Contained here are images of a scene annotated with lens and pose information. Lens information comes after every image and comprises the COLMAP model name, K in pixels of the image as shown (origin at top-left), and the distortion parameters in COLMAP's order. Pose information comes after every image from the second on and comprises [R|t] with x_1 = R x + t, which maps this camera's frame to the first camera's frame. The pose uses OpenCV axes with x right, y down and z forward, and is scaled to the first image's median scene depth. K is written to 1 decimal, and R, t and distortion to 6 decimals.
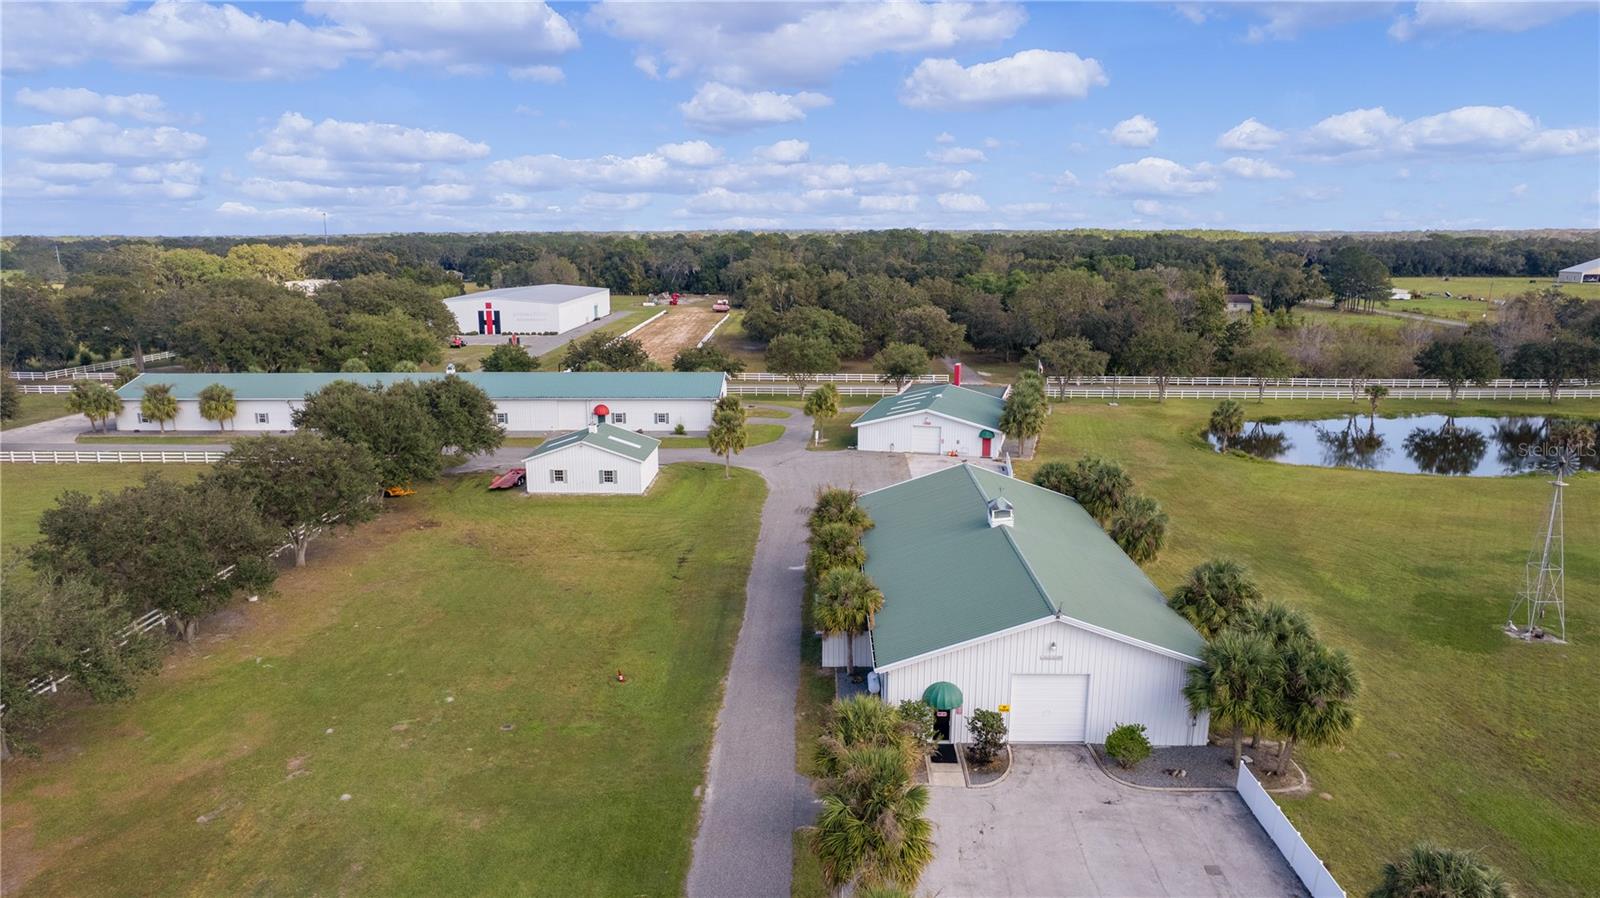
lens RADIAL K [[1054.2, 0, 800.3], [0, 1054.2, 451.1], [0, 0, 1]] dist [-0.044512, 0.031252]
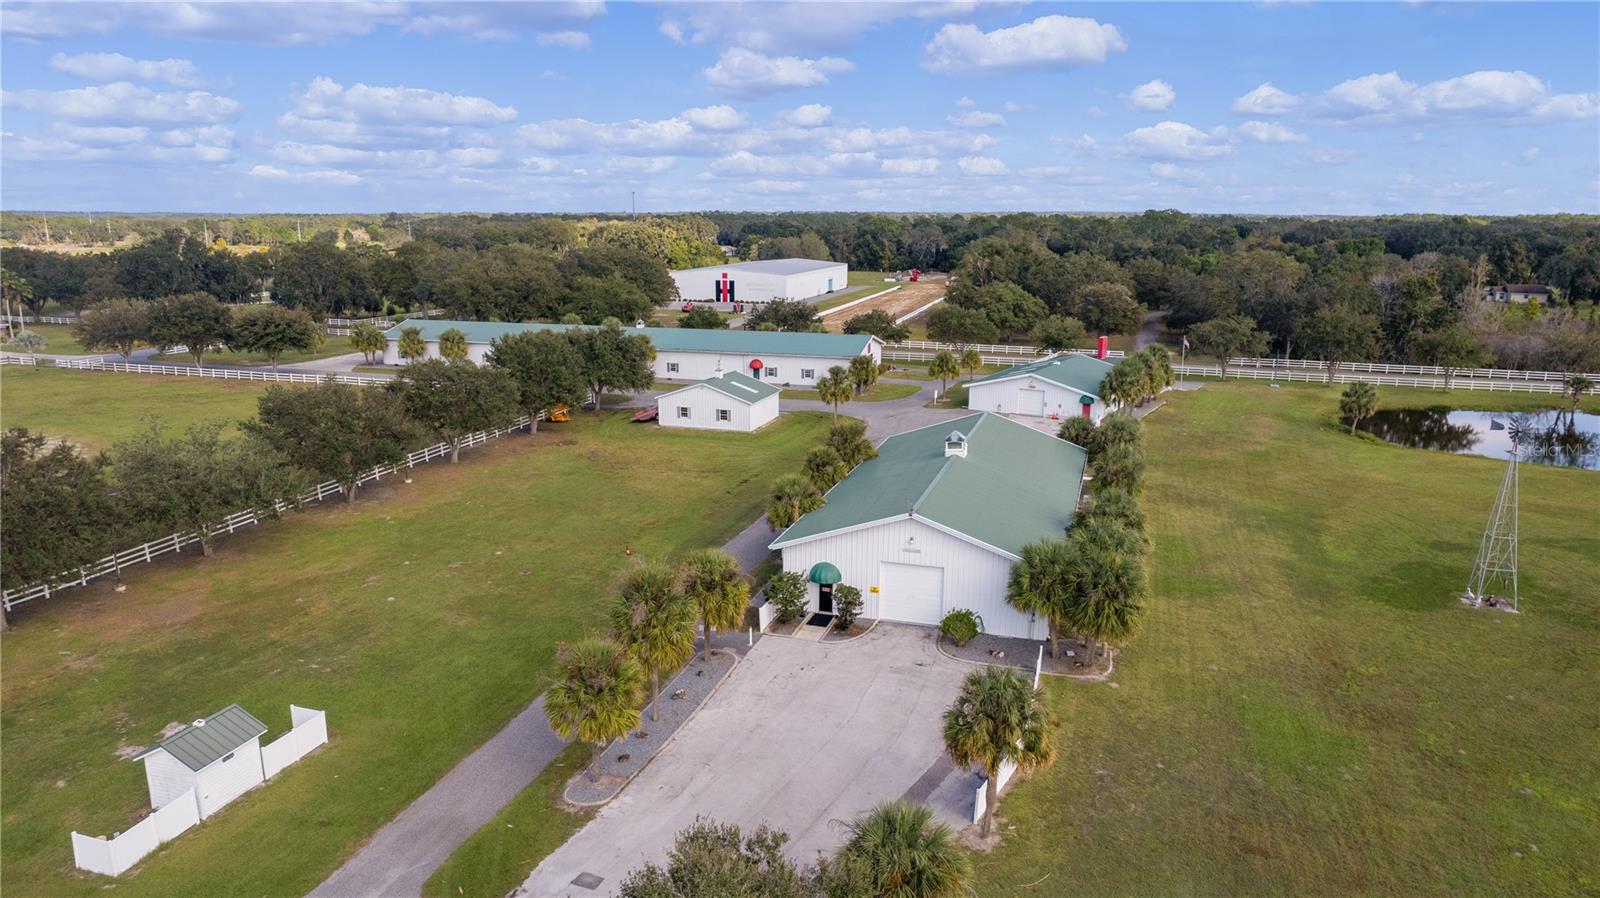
lens RADIAL K [[1054.2, 0, 802.3], [0, 1054.2, 483.2], [0, 0, 1]] dist [-0.044512, 0.031252]
pose [[0.960903, 0.073112, -0.267059, 0.148374], [-0.060862, 0.996691, 0.053873, 0.021299], [0.270114, -0.035513, 0.962173, -0.065177]]
